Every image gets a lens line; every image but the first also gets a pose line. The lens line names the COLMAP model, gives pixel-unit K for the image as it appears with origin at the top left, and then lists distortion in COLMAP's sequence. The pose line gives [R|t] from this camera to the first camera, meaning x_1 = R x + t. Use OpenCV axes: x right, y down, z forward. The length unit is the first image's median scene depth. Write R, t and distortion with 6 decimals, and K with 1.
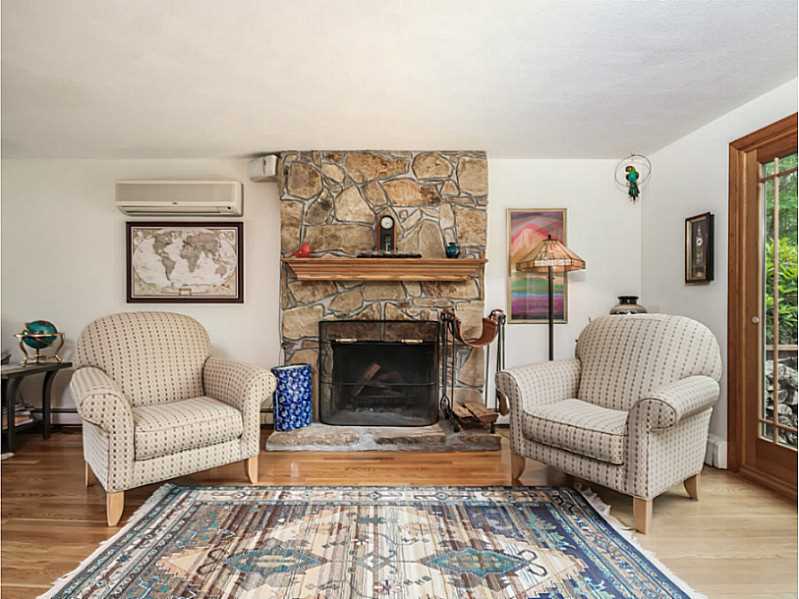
lens RADIAL K [[434.8, 0, 375.2], [0, 434.8, 303.5], [0, 0, 1]] dist [0.000621, 0.000960]
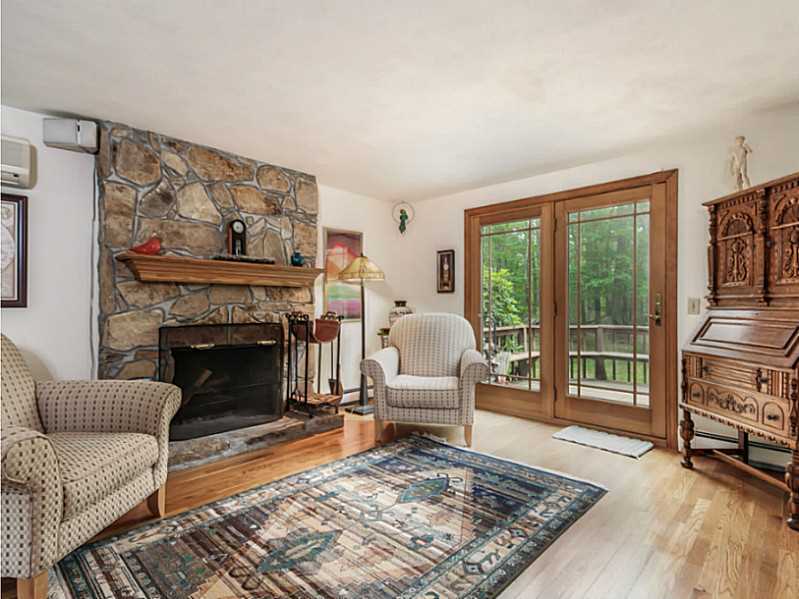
lens RADIAL K [[416.2, 0, 402.7], [0, 416.2, 304.2], [0, 0, 1]] dist [0.005487, 0.000127]
pose [[0.688223, 0.000225, 0.725499, -0.404488], [0.002645, 0.999993, -0.002819, -0.002729], [-0.725495, 0.003859, 0.688217, 0.058633]]
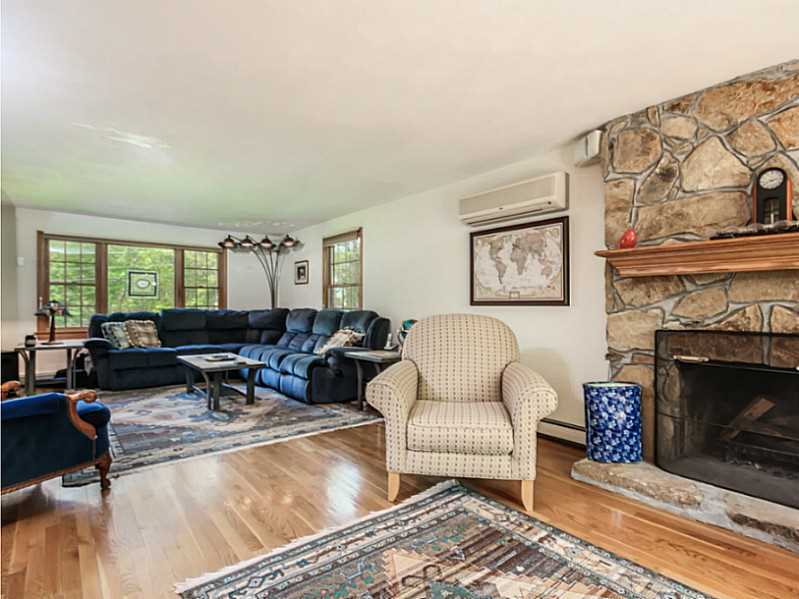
lens RADIAL K [[417.1, 0, 397.9], [0, 417.1, 307.1], [0, 0, 1]] dist [-0.001063, -0.001379]
pose [[0.631984, 0.003603, -0.774973, 0.150939], [-0.001320, 0.999993, 0.003572, -0.001212], [0.774981, -0.001235, 0.631984, 0.192077]]
